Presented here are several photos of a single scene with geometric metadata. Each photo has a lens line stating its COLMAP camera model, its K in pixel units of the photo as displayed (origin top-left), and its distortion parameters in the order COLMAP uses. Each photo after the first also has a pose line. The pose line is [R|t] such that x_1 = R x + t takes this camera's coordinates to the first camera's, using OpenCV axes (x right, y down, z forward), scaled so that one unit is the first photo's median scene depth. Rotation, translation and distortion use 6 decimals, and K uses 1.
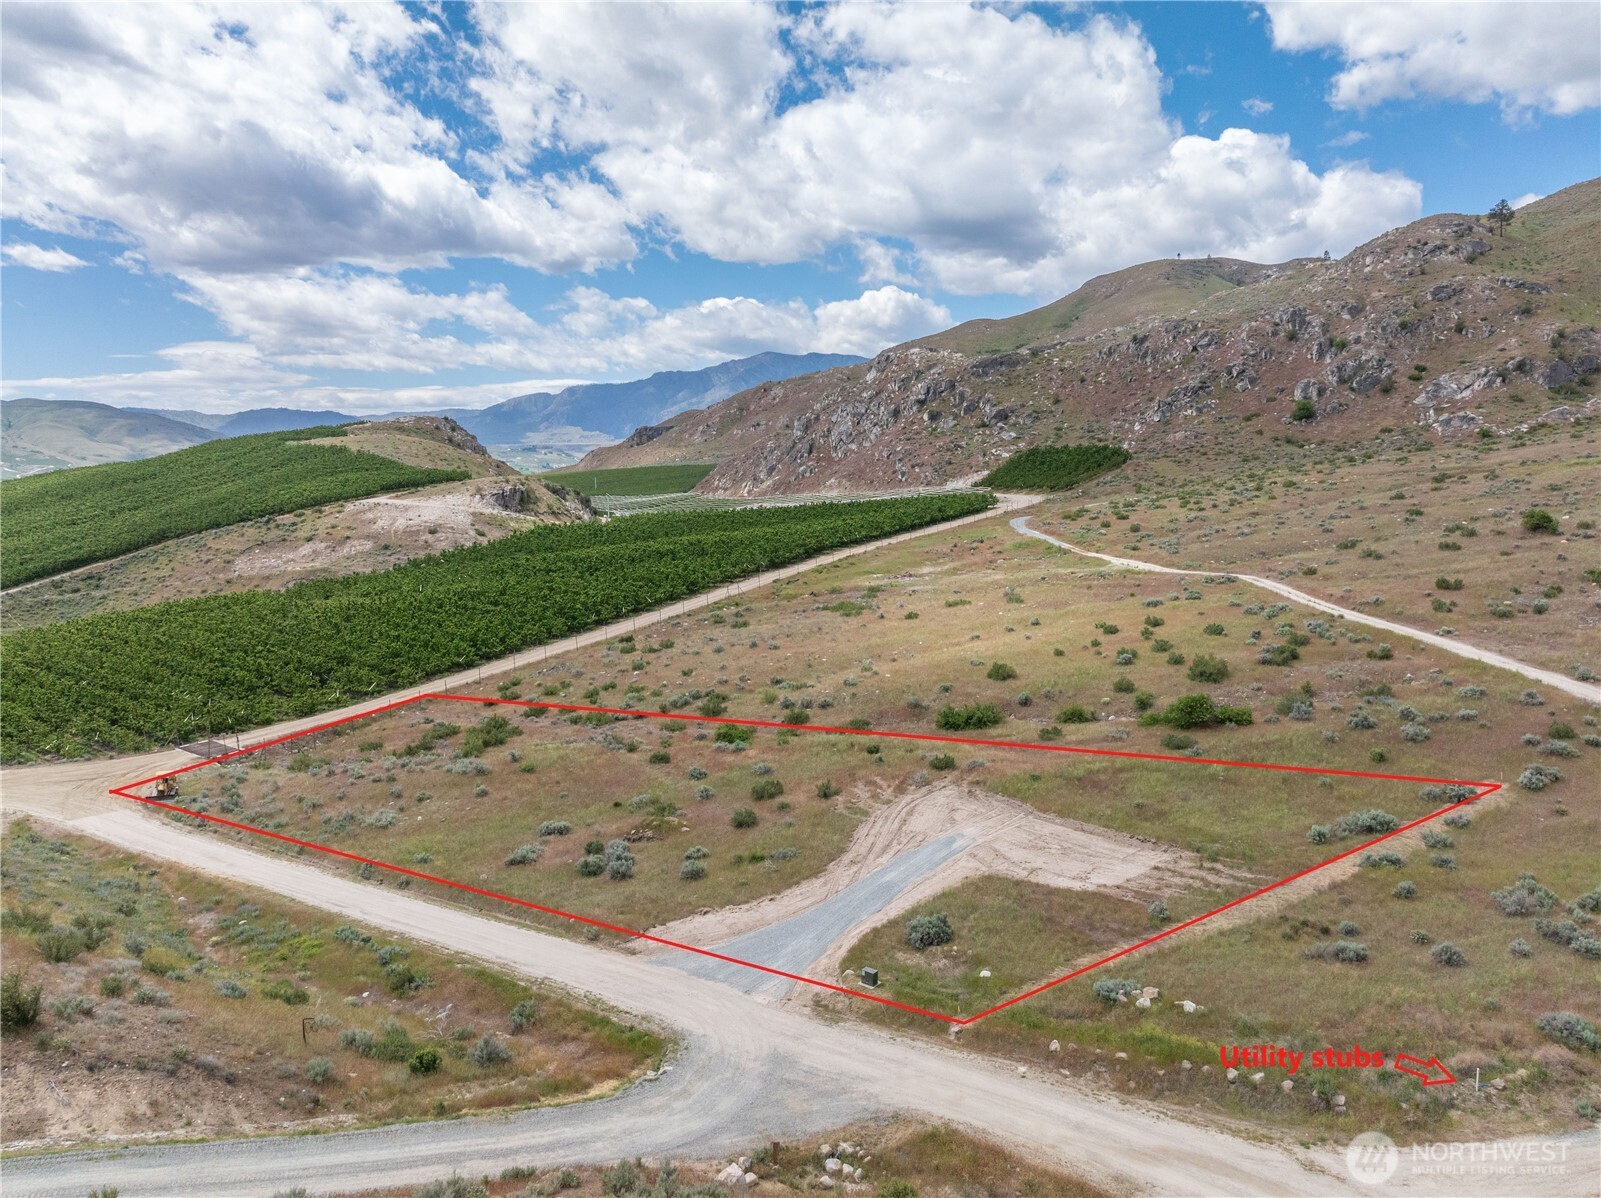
lens RADIAL K [[1119.7, 0, 823.5], [0, 1119.7, 596.5], [0, 0, 1]] dist [-0.039499, 0.002617]
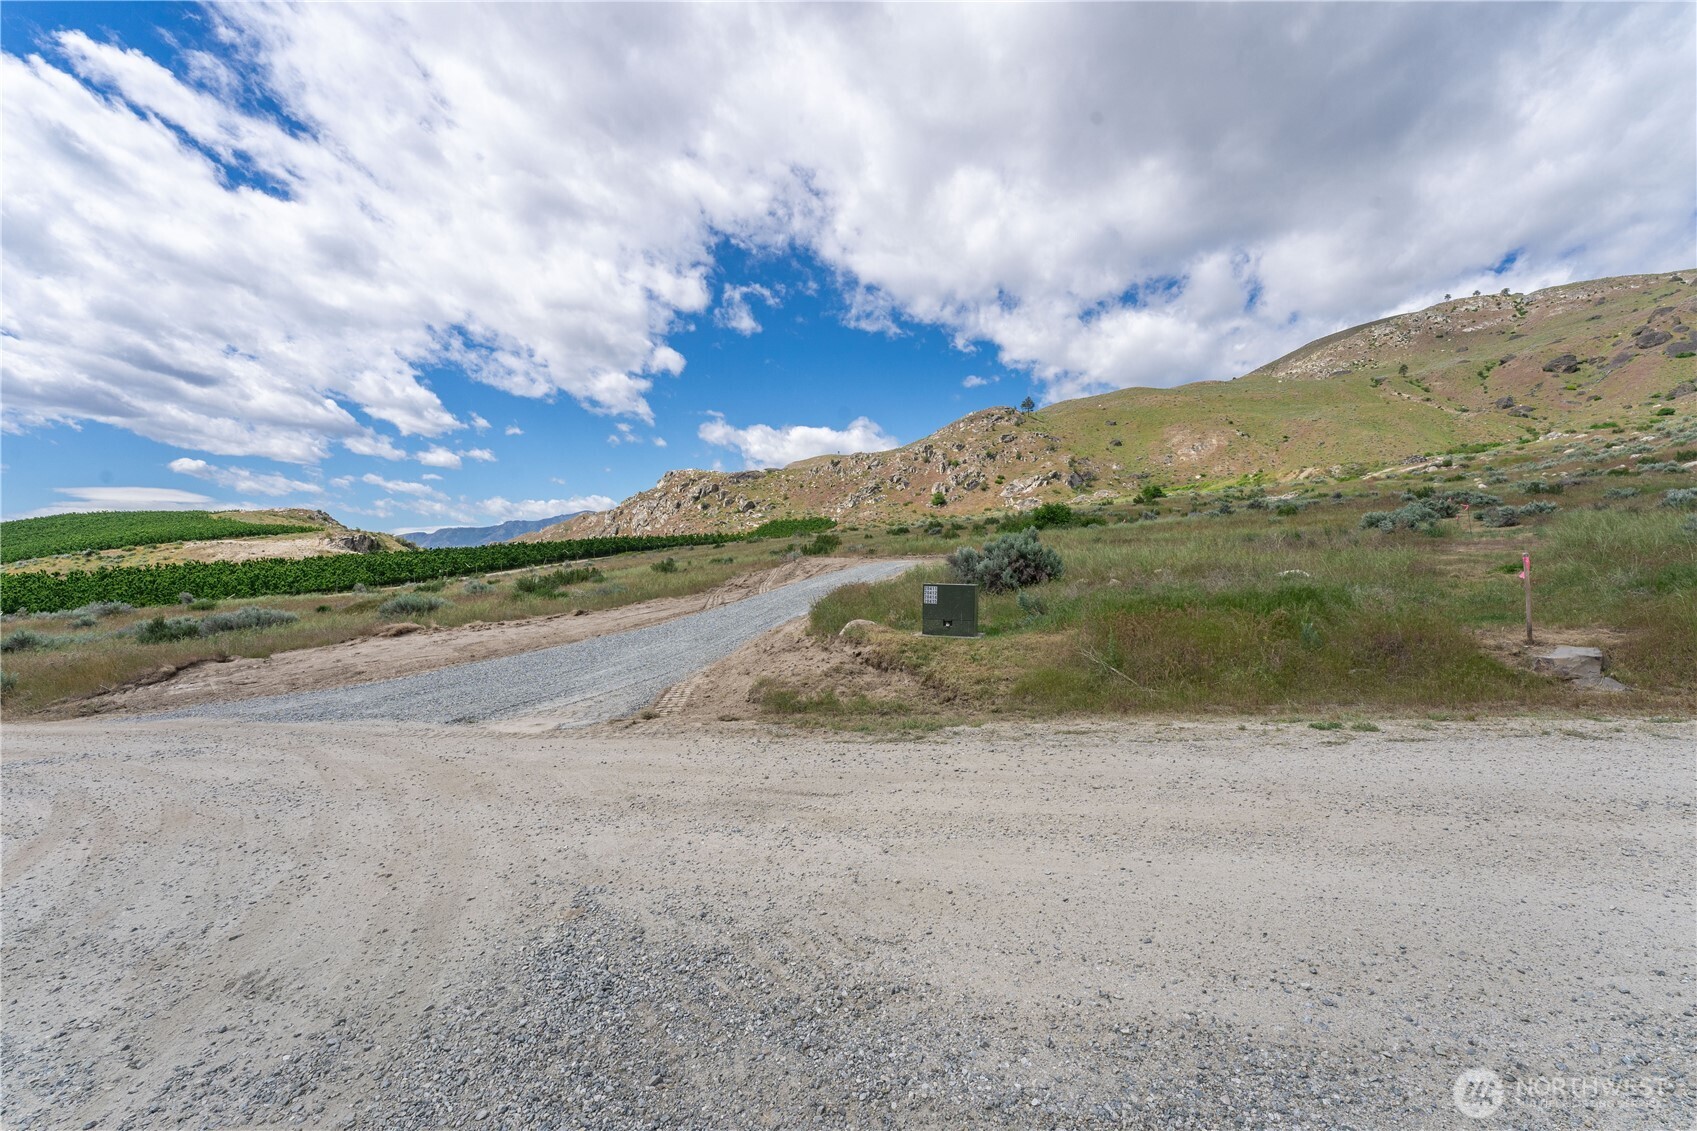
lens RADIAL K [[666.0, 0, 851.2], [0, 666.0, 566.7], [0, 0, 1]] dist [0.001108, 0.000001]
pose [[0.945811, 0.007633, 0.324629, -0.005941], [0.038363, 0.990096, -0.135050, 0.057189], [-0.322445, 0.140186, 0.936150, 0.137460]]
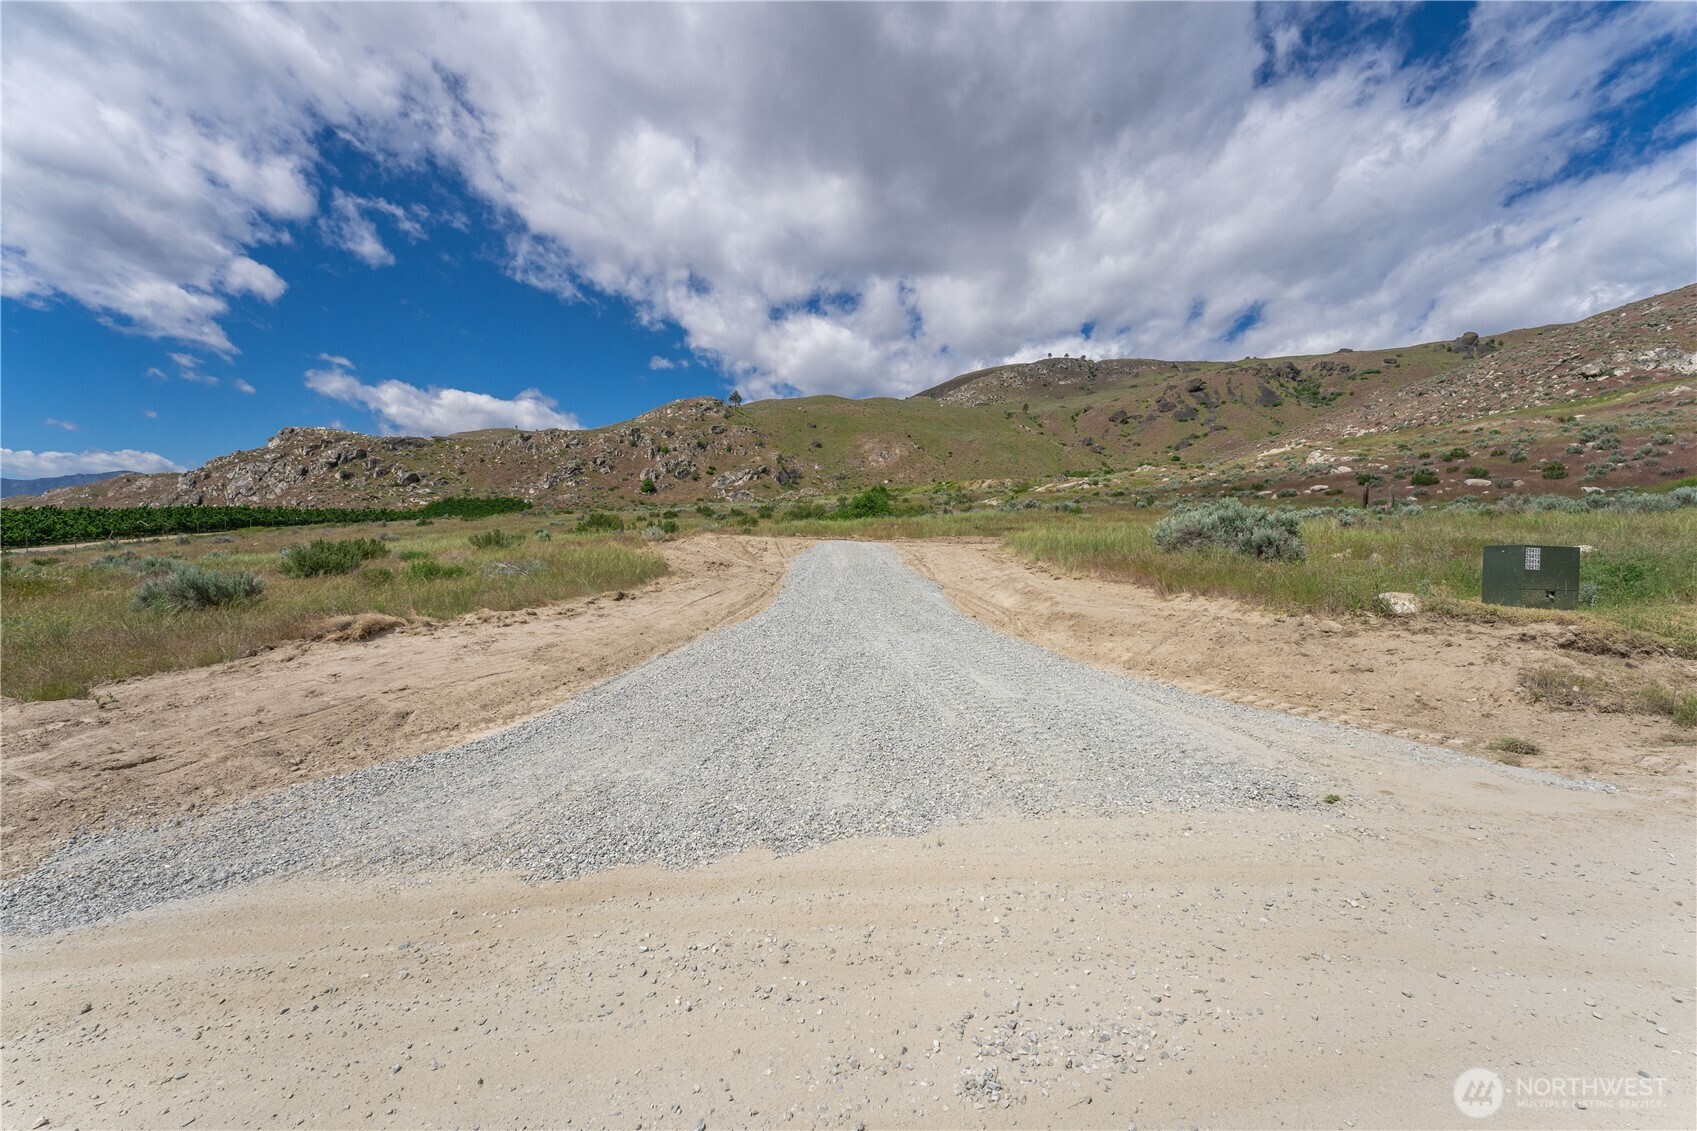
lens RADIAL K [[666.0, 0, 840.7], [0, 666.0, 569.2], [0, 0, 1]] dist [0.001108, 0.000001]
pose [[0.715590, 0.014208, 0.698377, -0.024305], [0.072685, 0.992851, -0.094675, 0.055407], [-0.694729, 0.118510, 0.709441, 0.162071]]
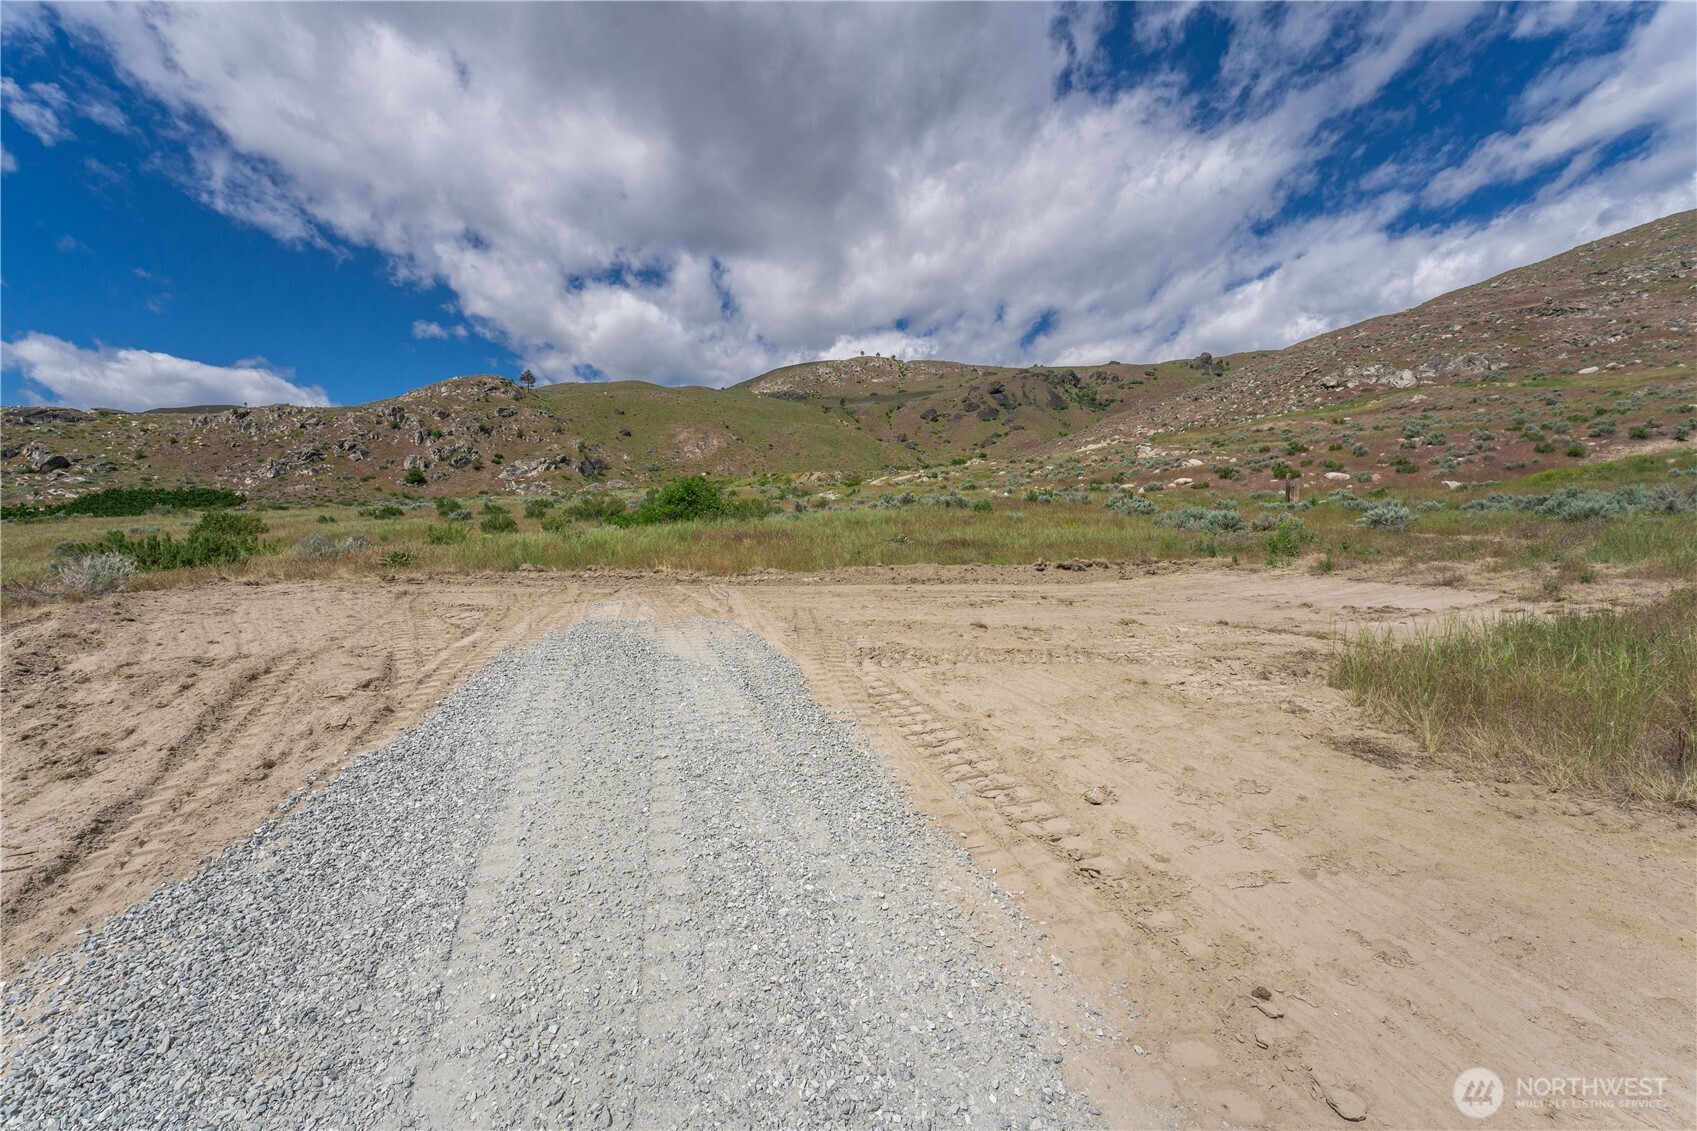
lens RADIAL K [[666.0, 0, 832.3], [0, 666.0, 577.2], [0, 0, 1]] dist [0.001108, 0.000001]
pose [[0.515222, -0.017338, 0.856881, 0.013031], [0.117177, 0.991832, -0.050387, 0.045961], [-0.849009, 0.126367, 0.513045, 0.196488]]
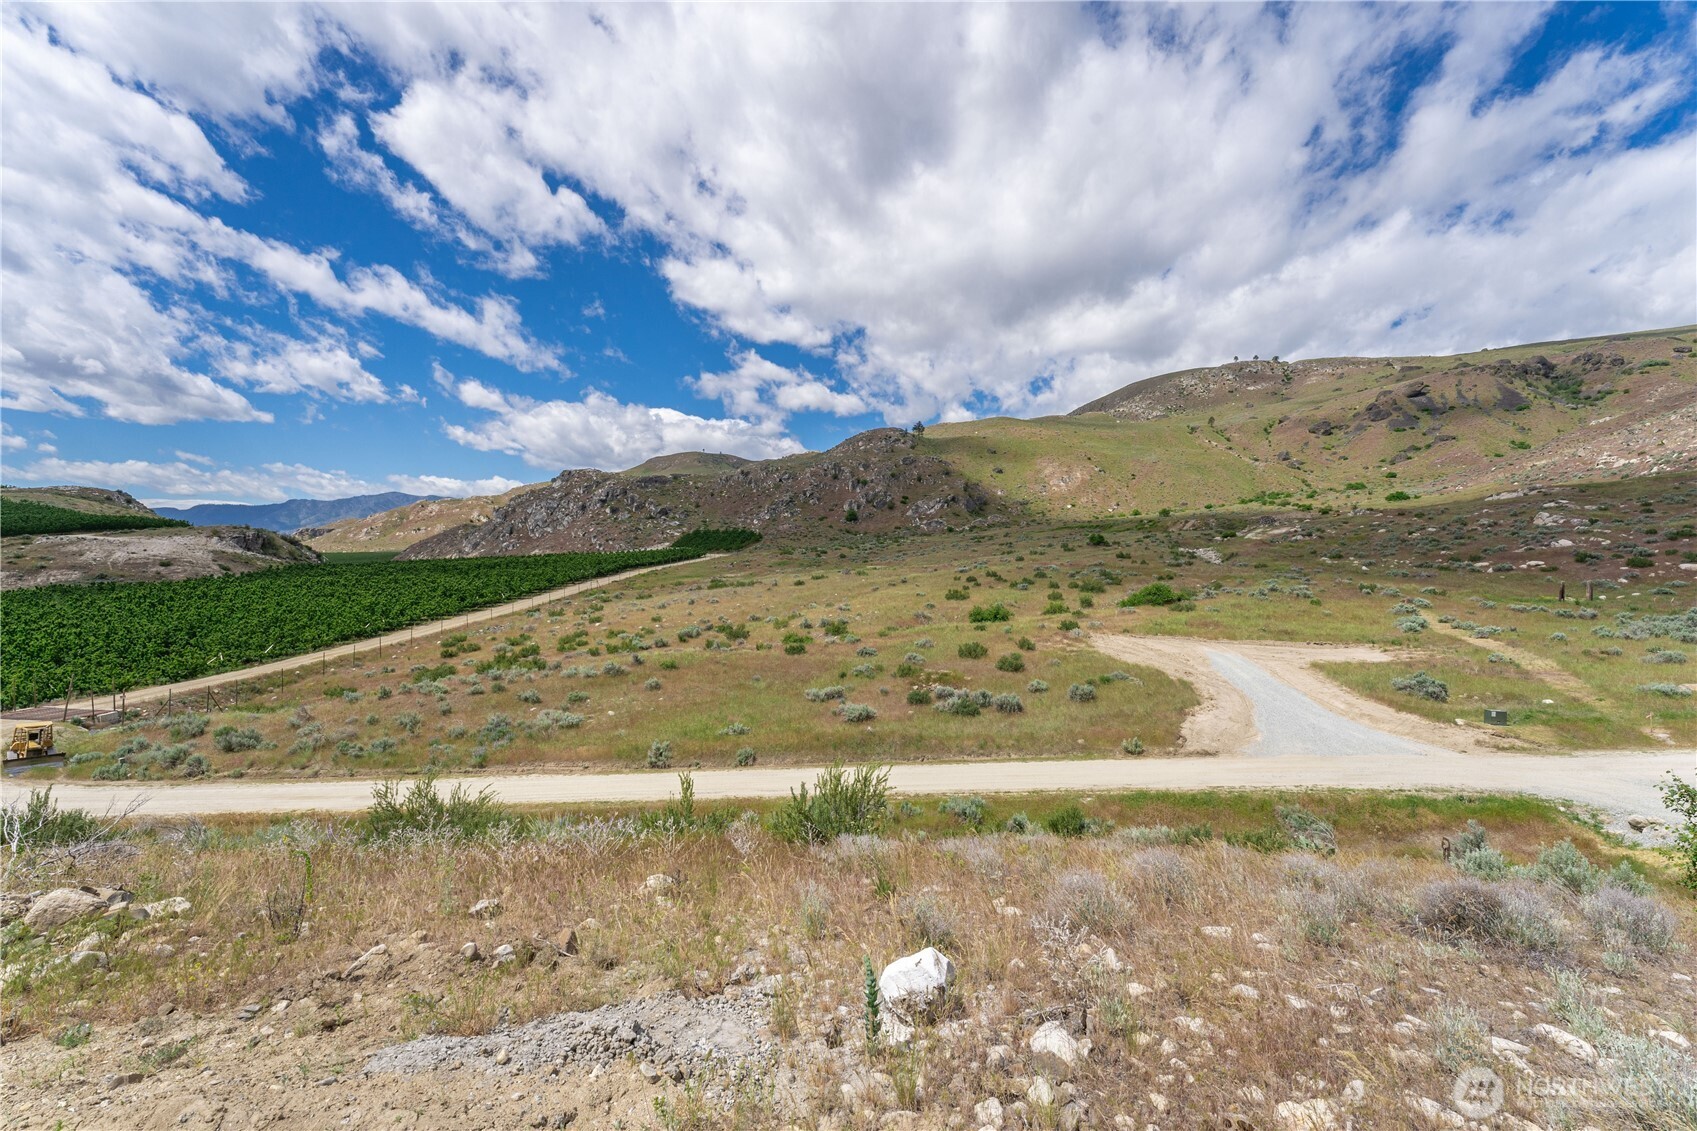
lens RADIAL K [[666.0, 0, 846.7], [0, 666.0, 565.3], [0, 0, 1]] dist [0.001108, 0.000001]
pose [[0.849774, 0.033018, 0.526112, -0.124184], [0.039475, 0.991248, -0.125970, 0.041875], [-0.525667, 0.127814, 0.841034, 0.127212]]
